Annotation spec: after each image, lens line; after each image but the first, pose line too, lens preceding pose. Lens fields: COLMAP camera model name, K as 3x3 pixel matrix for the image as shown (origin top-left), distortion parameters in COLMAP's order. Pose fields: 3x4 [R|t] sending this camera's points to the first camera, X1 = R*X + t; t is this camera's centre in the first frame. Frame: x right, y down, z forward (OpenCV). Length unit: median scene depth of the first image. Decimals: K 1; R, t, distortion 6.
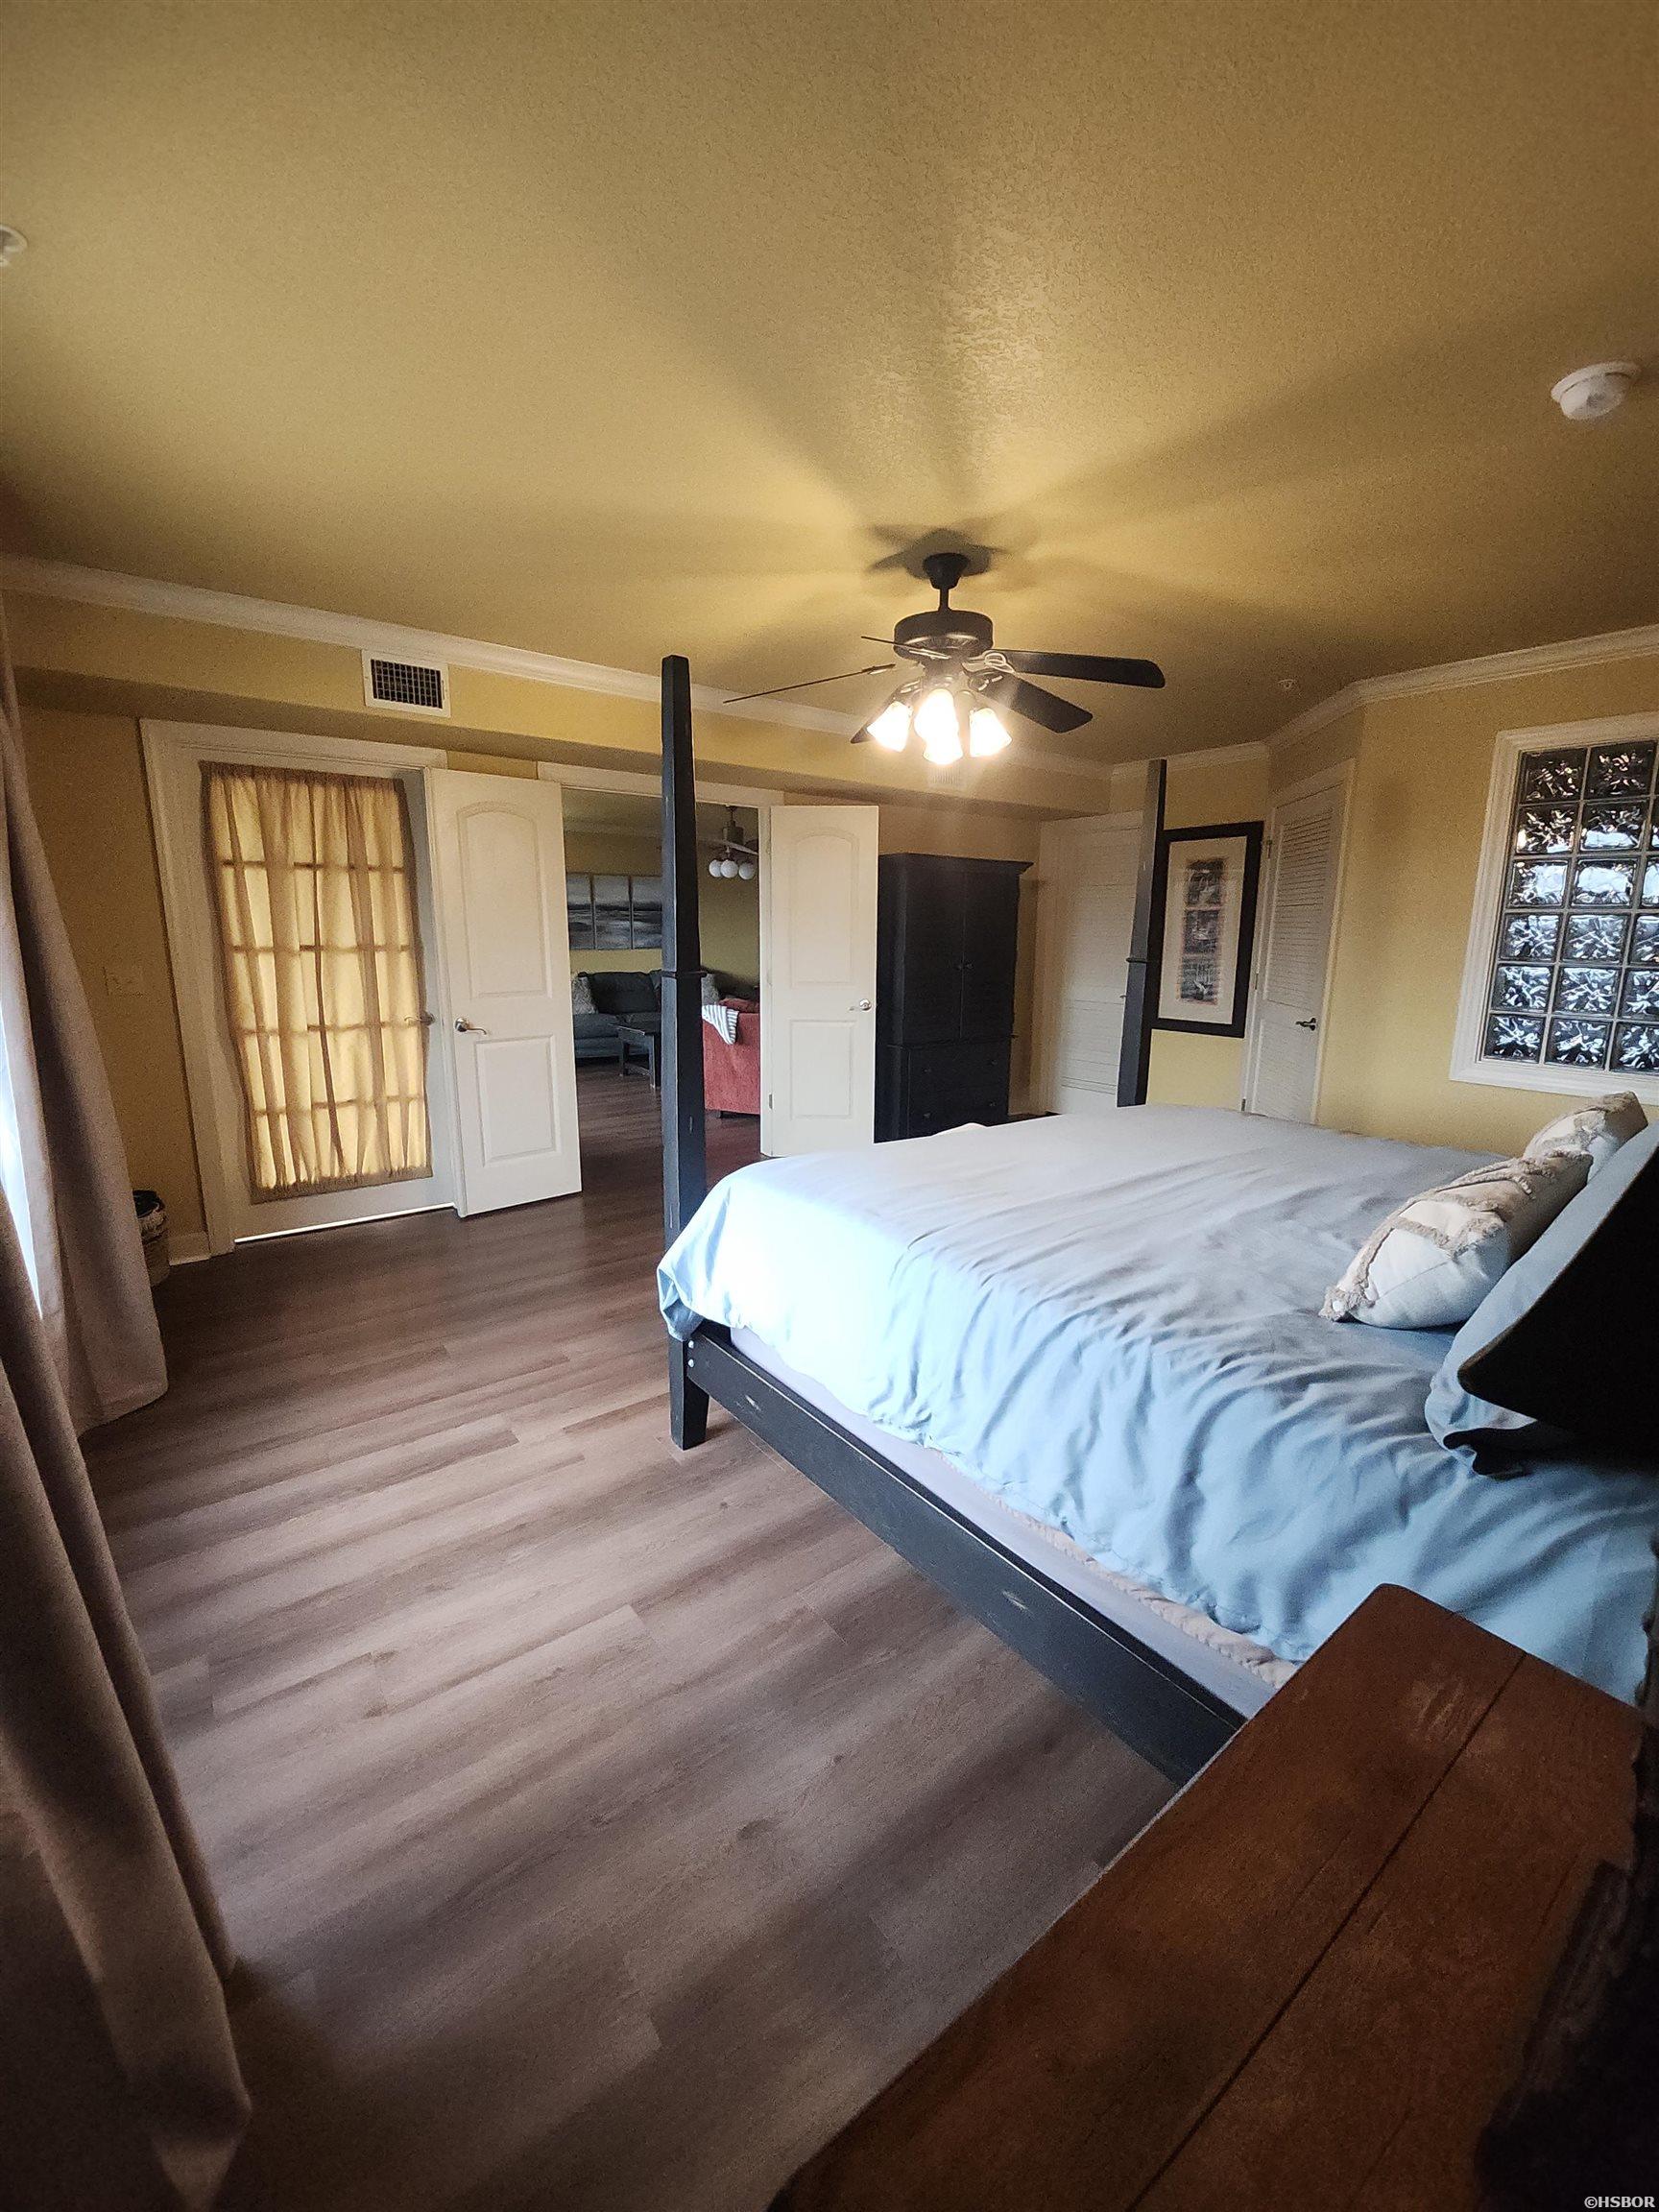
lens RADIAL K [[879.0, 0, 828.8], [0, 879.0, 1095.8], [0, 0, 1]] dist [0.001062, -0.000066]
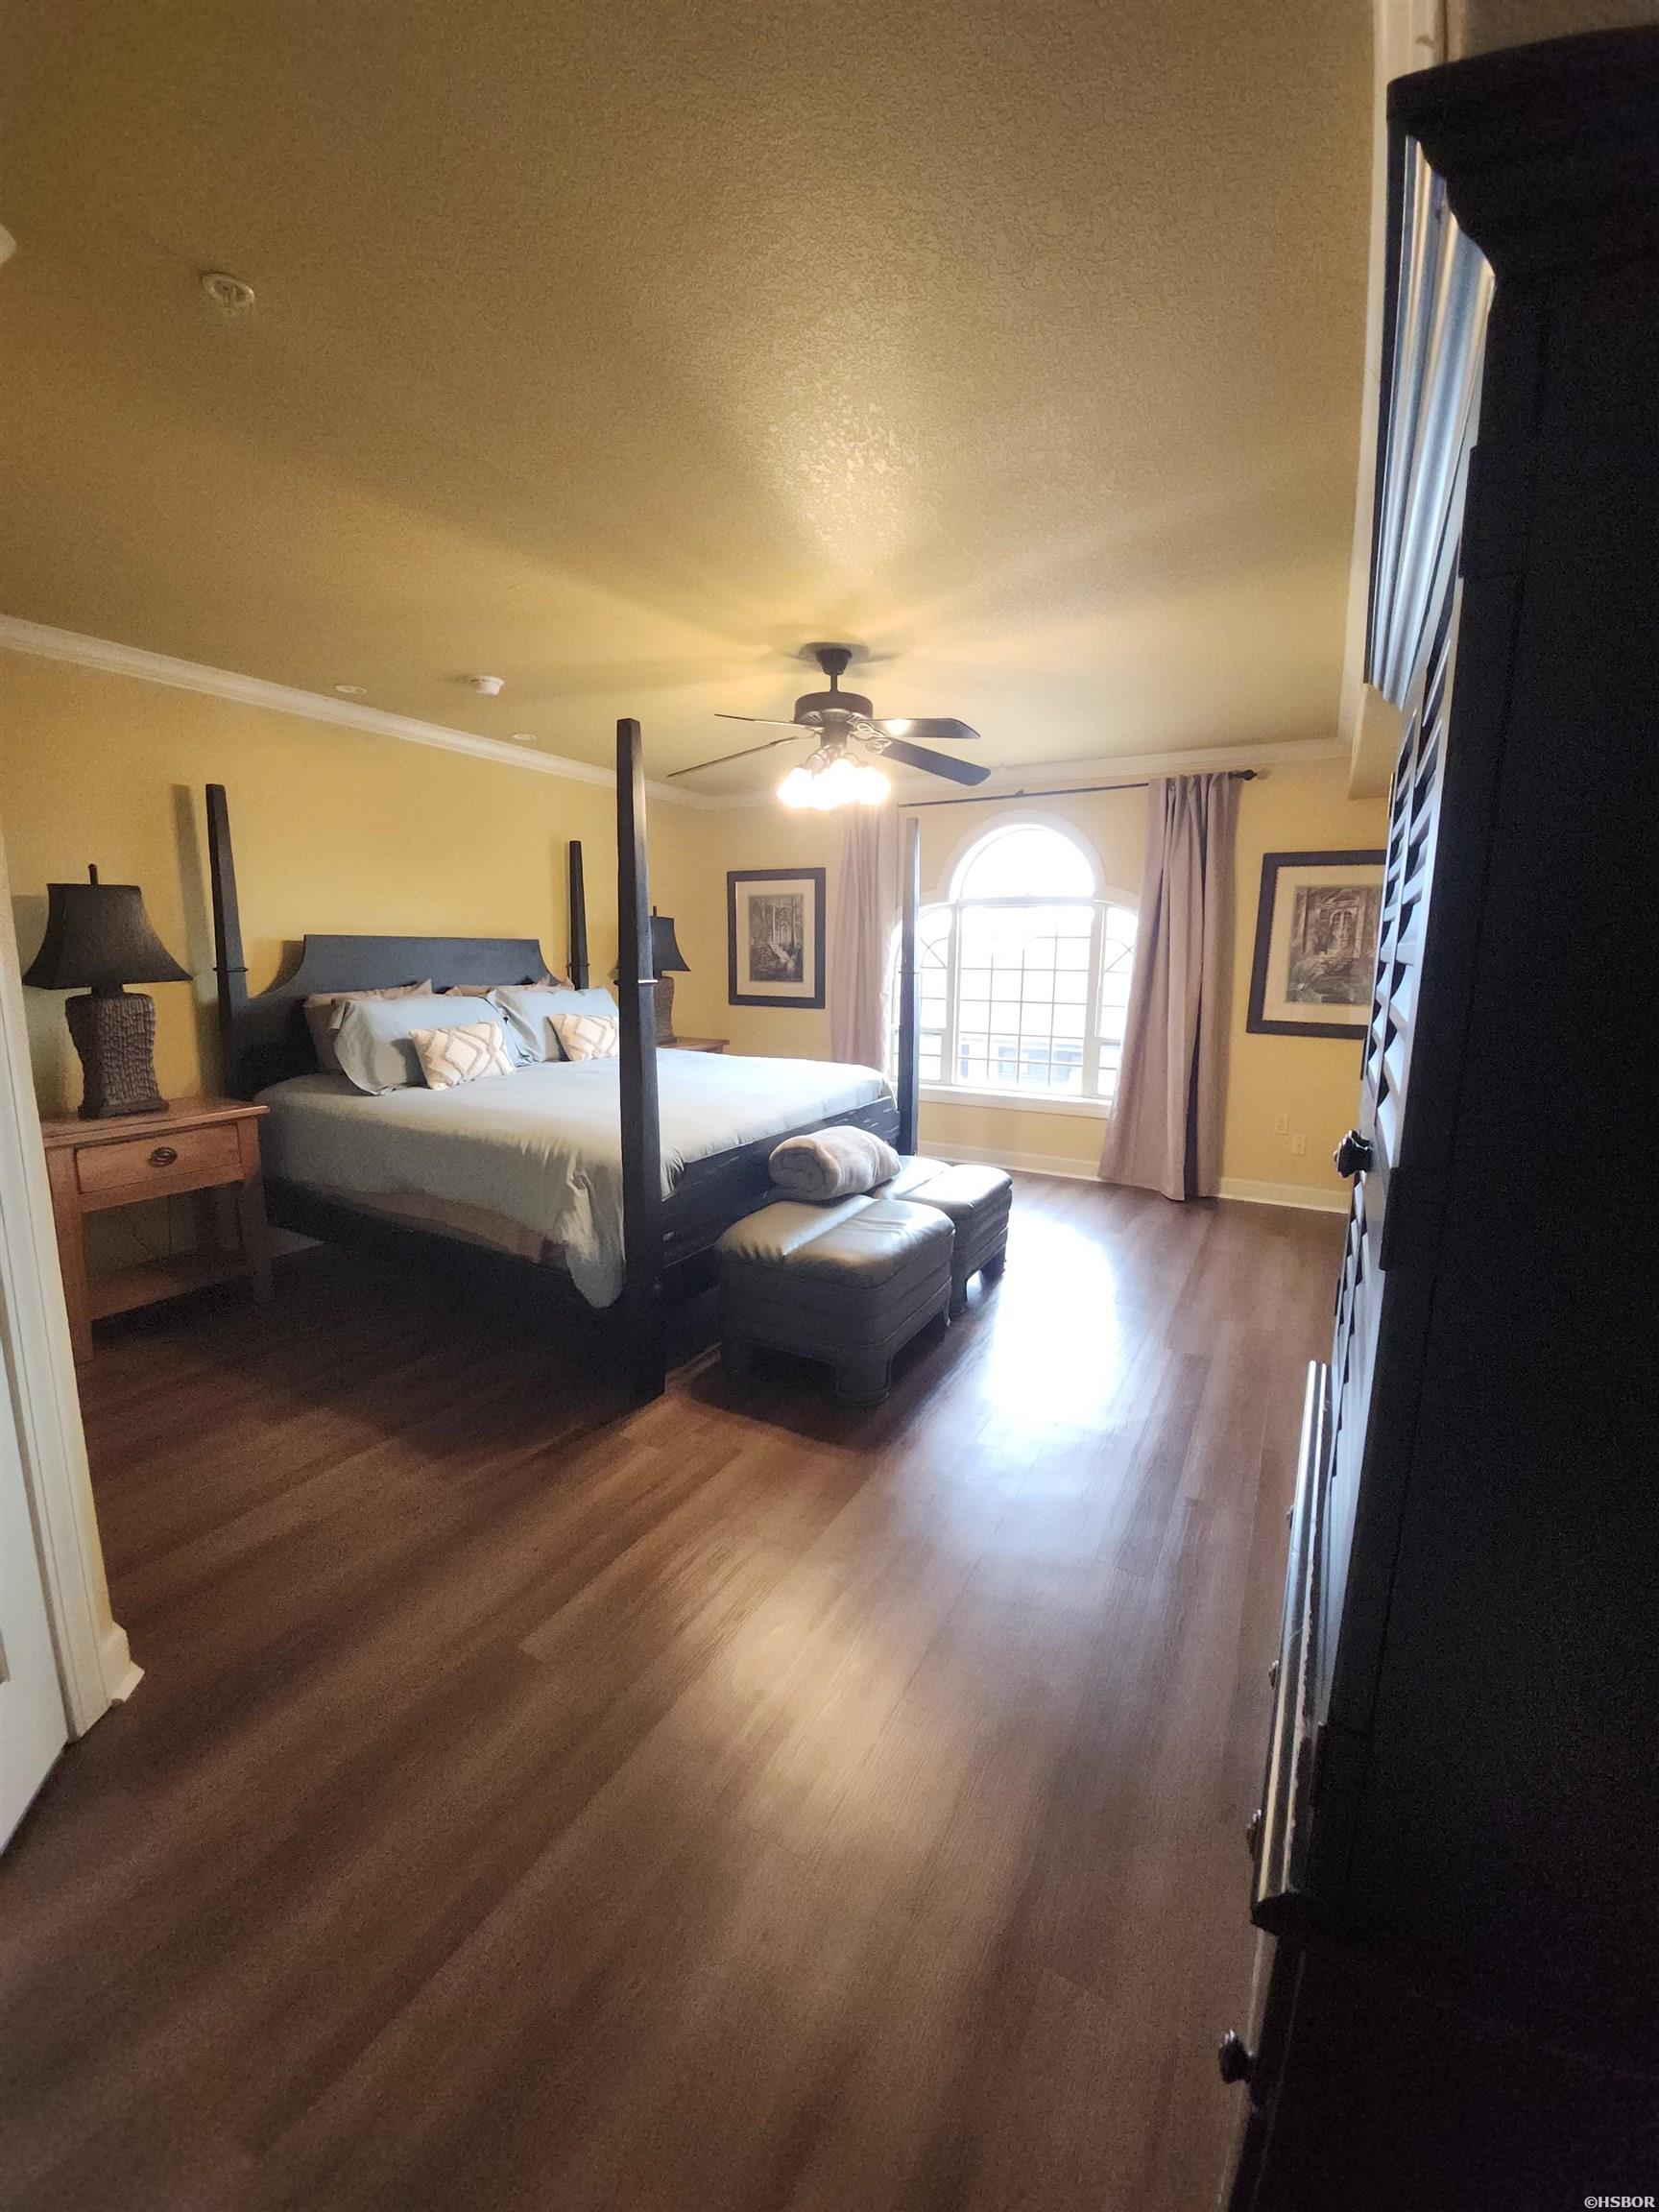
lens RADIAL K [[879.0, 0, 828.8], [0, 879.0, 1095.8], [0, 0, 1]] dist [0.001062, -0.000066]
pose [[-0.917025, 0.047596, -0.395980, 0.472286], [-0.093219, 0.939774, 0.328840, -0.304913], [0.387783, 0.338467, -0.857359, 1.622271]]
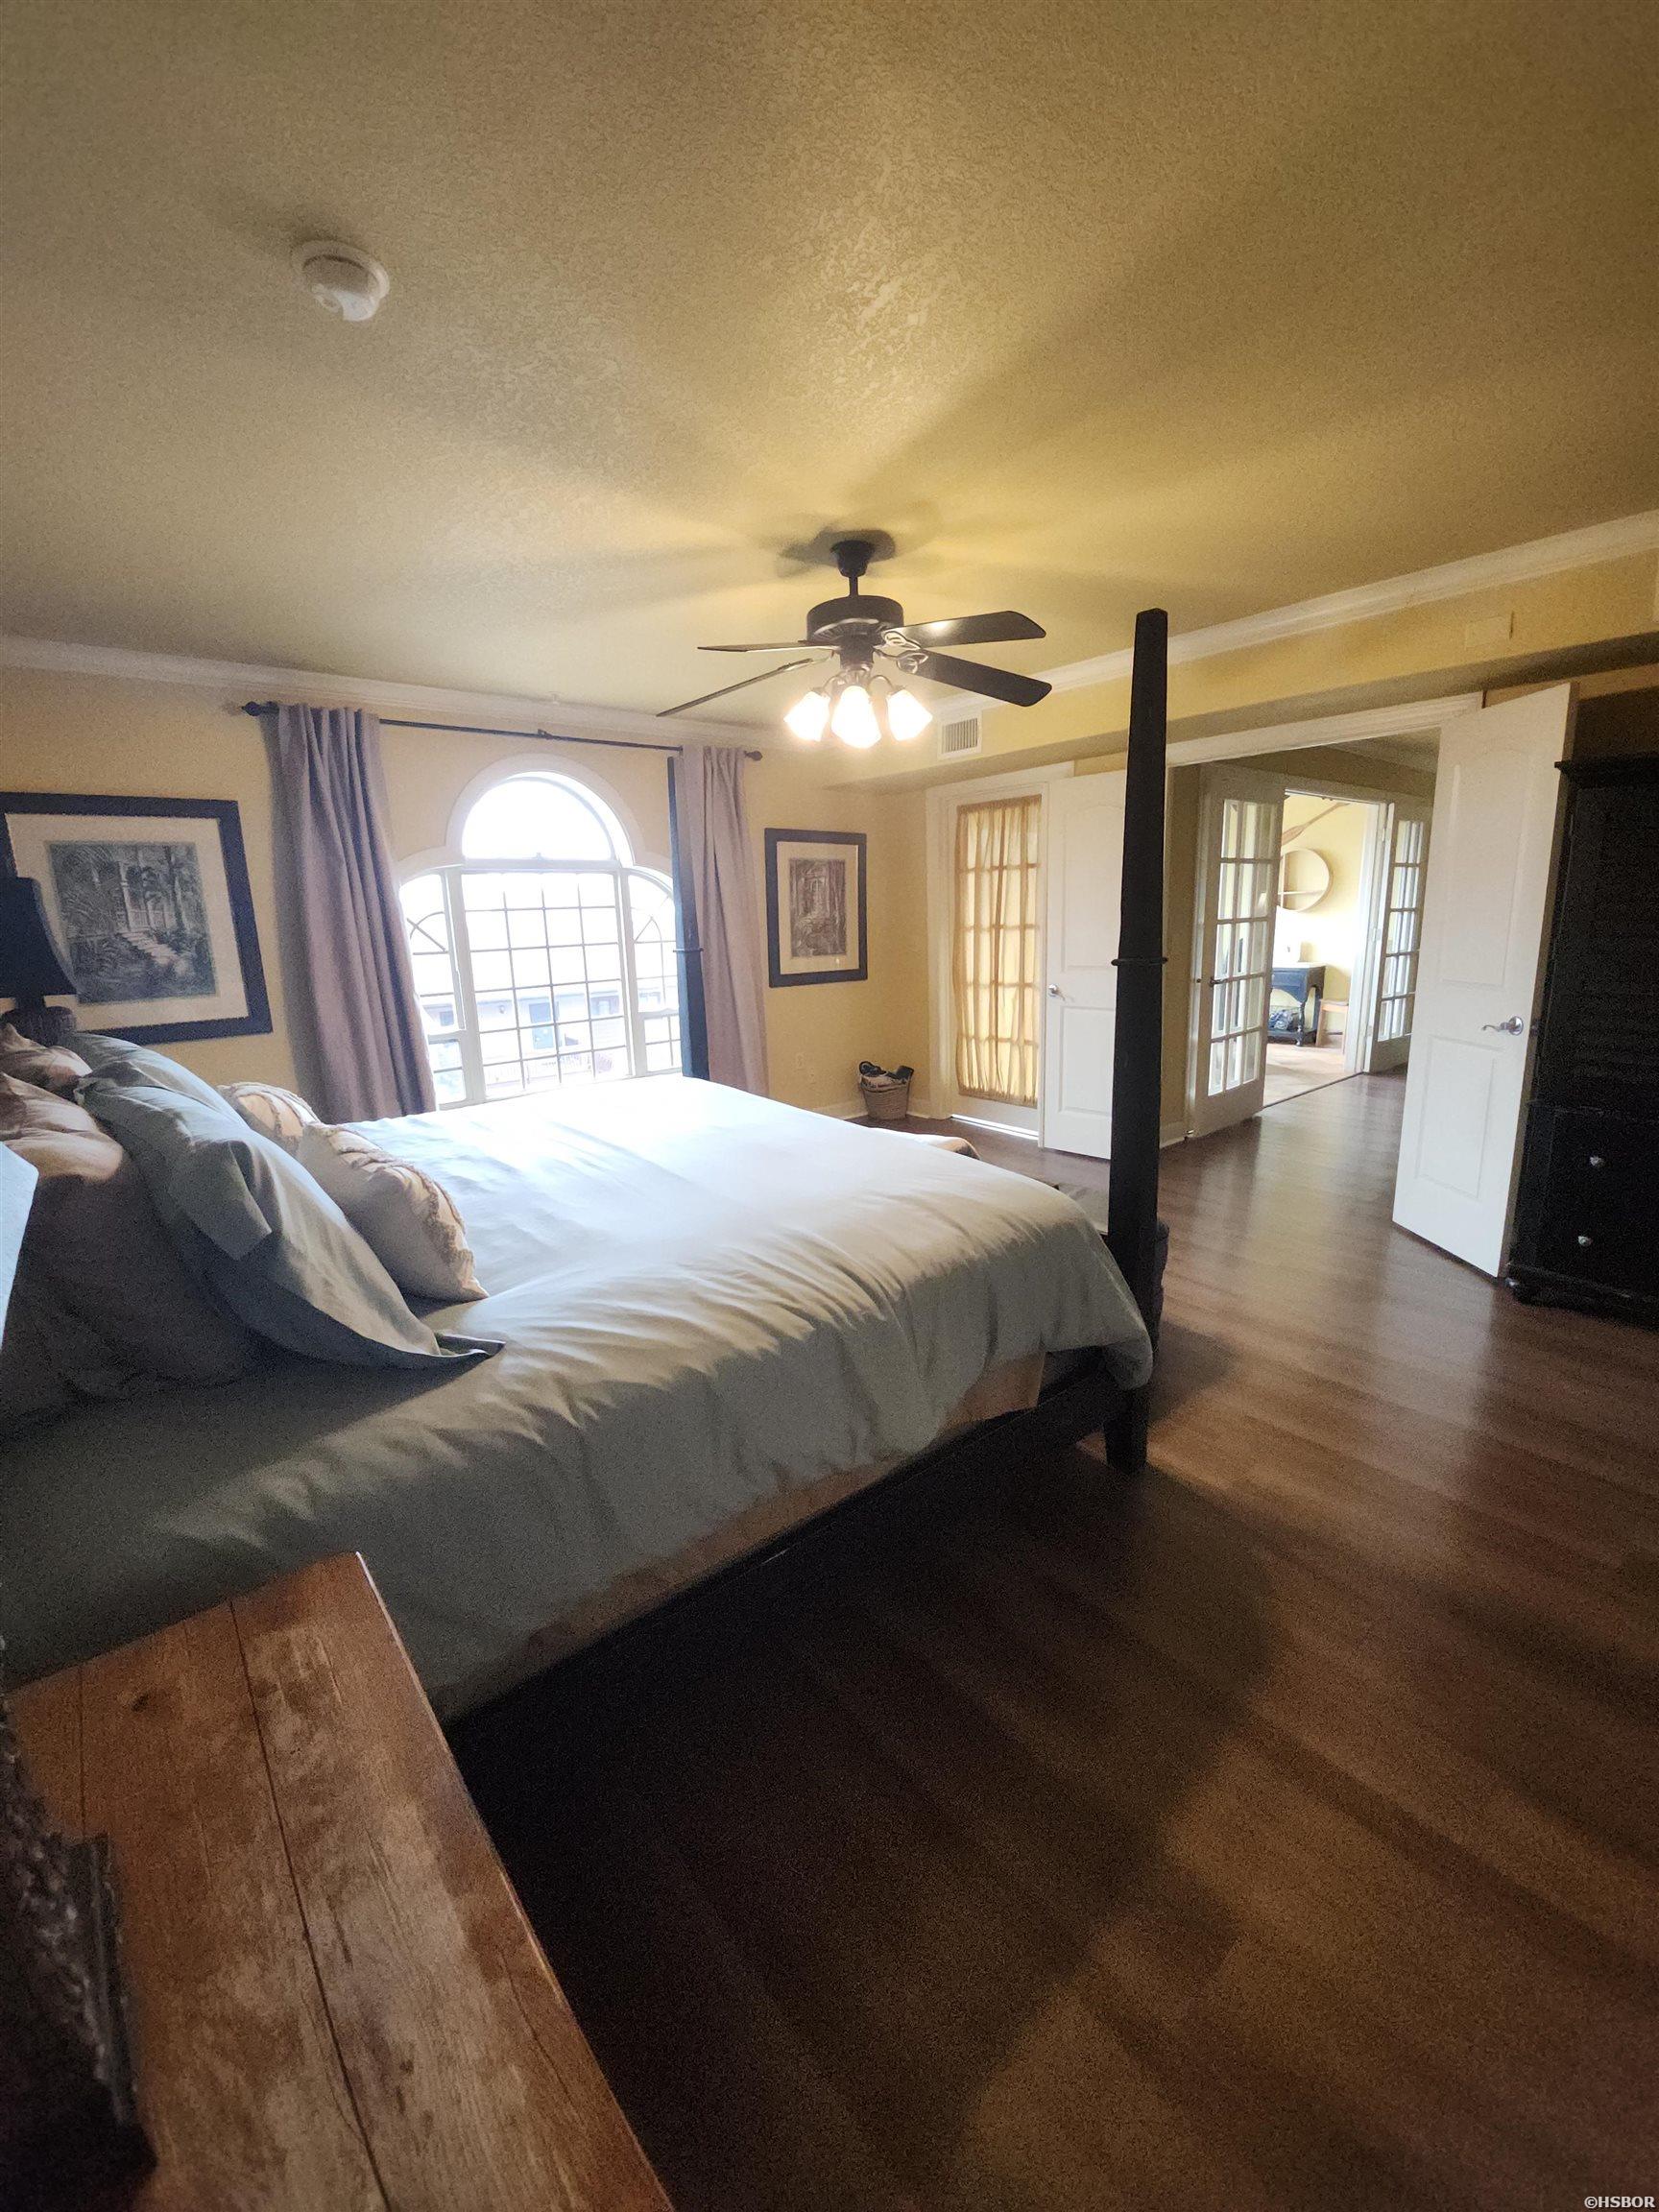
lens RADIAL K [[879.0, 0, 828.8], [0, 879.0, 1095.8], [0, 0, 1]] dist [0.001062, -0.000066]
pose [[0.046971, 0.196155, -0.979447, 0.878019], [-0.156518, 0.969863, 0.186729, -0.132723], [0.986557, 0.144531, 0.076258, 0.702159]]
